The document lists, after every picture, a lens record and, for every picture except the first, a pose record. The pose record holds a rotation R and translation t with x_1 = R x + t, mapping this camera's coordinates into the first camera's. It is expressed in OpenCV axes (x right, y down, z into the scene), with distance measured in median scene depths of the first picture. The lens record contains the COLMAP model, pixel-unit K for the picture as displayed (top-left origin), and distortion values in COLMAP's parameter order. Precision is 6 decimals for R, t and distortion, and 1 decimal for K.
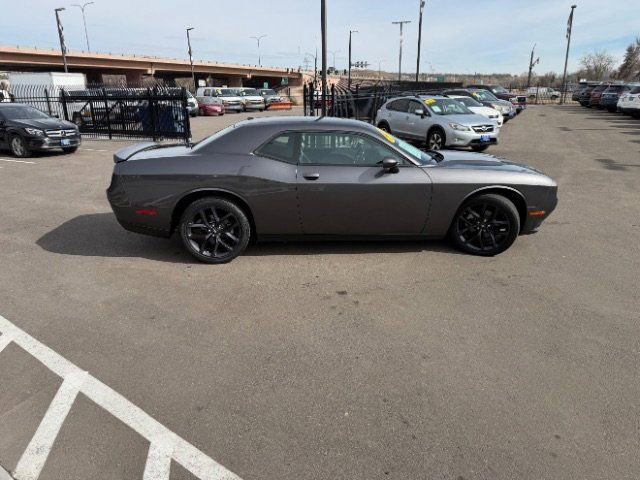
lens RADIAL K [[450.5, 0, 316.7], [0, 450.5, 240.4], [0, 0, 1]] dist [0.027259, -0.038177]
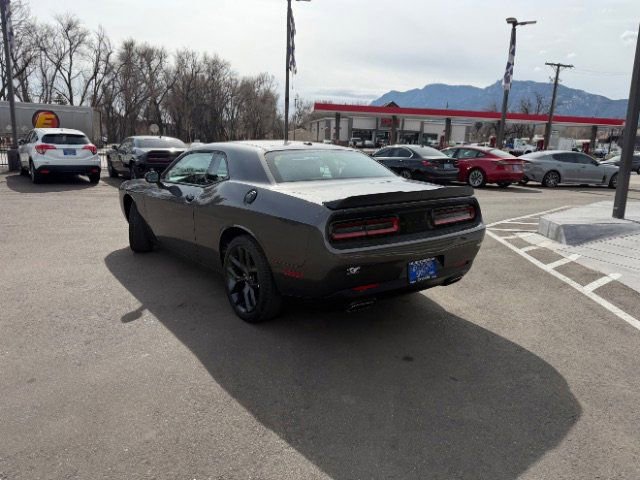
lens RADIAL K [[450.5, 0, 315.1], [0, 450.5, 238.4], [0, 0, 1]] dist [0.027259, -0.038177]
pose [[-0.534634, -0.184299, 0.824743, -0.342343], [0.239585, 0.902833, 0.357059, -0.160939], [-0.810411, 0.388492, -0.438530, 0.563439]]
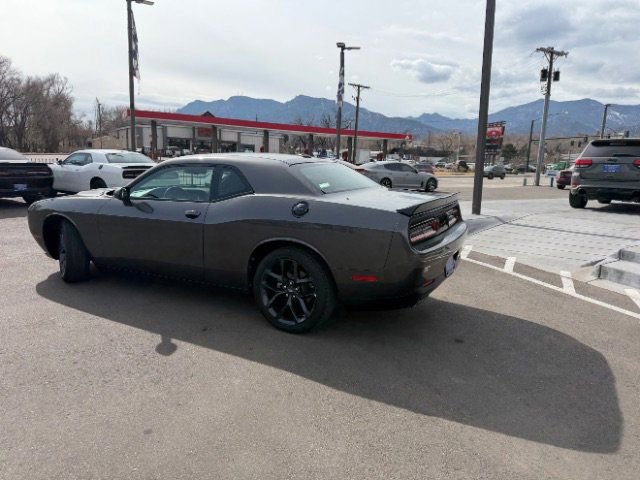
lens RADIAL K [[450.5, 0, 315.2], [0, 450.5, 238.9], [0, 0, 1]] dist [0.027259, -0.038177]
pose [[-0.825933, -0.116600, 0.551579, -0.257298], [0.153327, 0.895041, 0.418799, -0.192682], [-0.542518, 0.430472, -0.721366, 0.664765]]
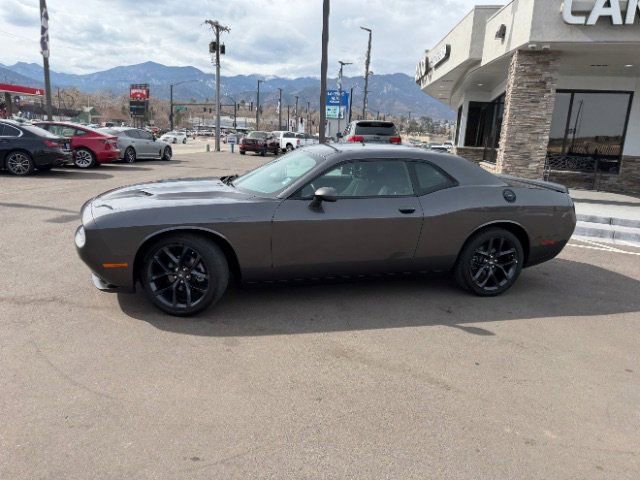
lens RADIAL K [[450.5, 0, 315.1], [0, 450.5, 237.6], [0, 0, 1]] dist [0.027259, -0.038177]
pose [[-0.981604, -0.005810, -0.190840, 0.106255], [-0.103915, 0.854786, 0.508470, -0.228704], [0.160173, 0.518948, -0.839665, 0.746564]]
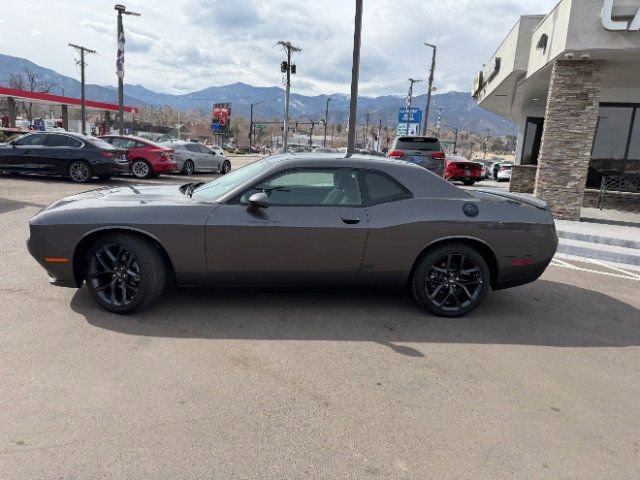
lens RADIAL K [[450.5, 0, 316.1], [0, 450.5, 237.9], [0, 0, 1]] dist [0.027259, -0.038177]
pose [[-0.998043, -0.055912, -0.028010, 0.014100], [-0.062460, 0.869276, 0.490365, -0.228625], [-0.003069, 0.491155, -0.871067, 0.752620]]
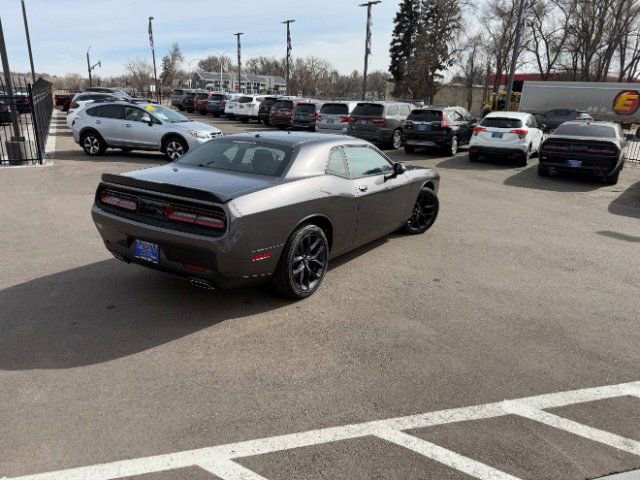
lens RADIAL K [[450.5, 0, 318.5], [0, 450.5, 244.5], [0, 0, 1]] dist [0.027259, -0.038177]
pose [[0.625886, -0.210928, 0.750851, -0.316079], [0.208738, 0.972916, 0.099312, -0.049380], [-0.751462, 0.094573, 0.652963, 0.138345]]
